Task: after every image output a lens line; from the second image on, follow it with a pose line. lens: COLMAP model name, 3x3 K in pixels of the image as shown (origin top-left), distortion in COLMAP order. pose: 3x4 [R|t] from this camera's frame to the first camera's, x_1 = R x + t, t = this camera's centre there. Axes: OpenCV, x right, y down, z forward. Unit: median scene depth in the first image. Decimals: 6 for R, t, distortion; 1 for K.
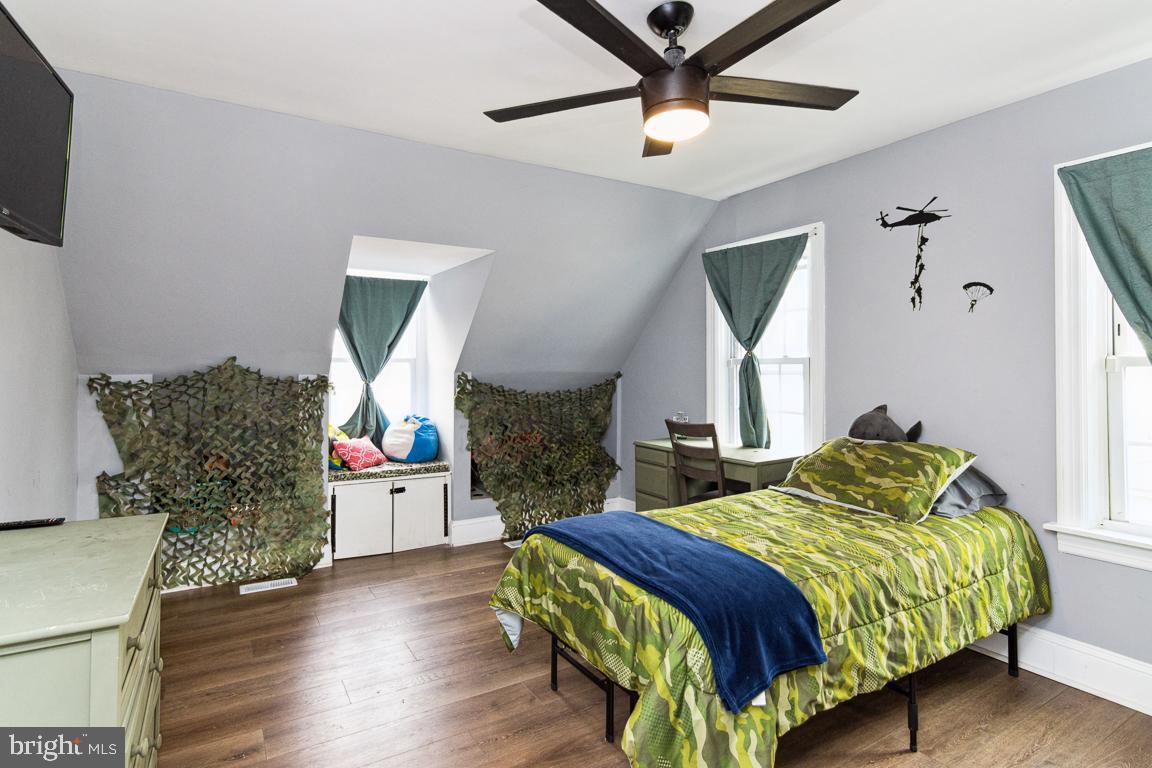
lens RADIAL K [[588.0, 0, 571.8], [0, 588.0, 369.6], [0, 0, 1]] dist [0.000054, 0.001144]
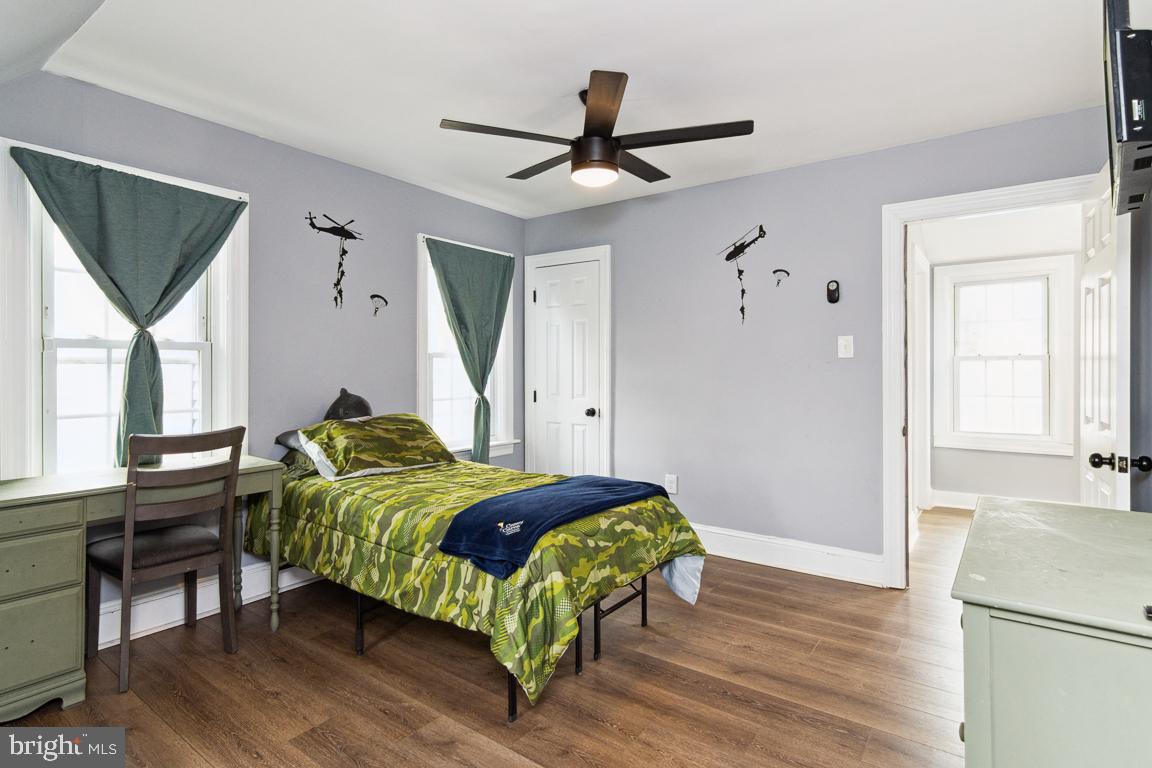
lens RADIAL K [[588.0, 0, 571.8], [0, 588.0, 369.6], [0, 0, 1]] dist [0.000054, 0.001144]
pose [[-0.376710, 0.000363, 0.926331, -0.699949], [0.006062, 0.999979, 0.002073, 0.024005], [-0.926311, 0.006397, -0.376705, 1.017290]]
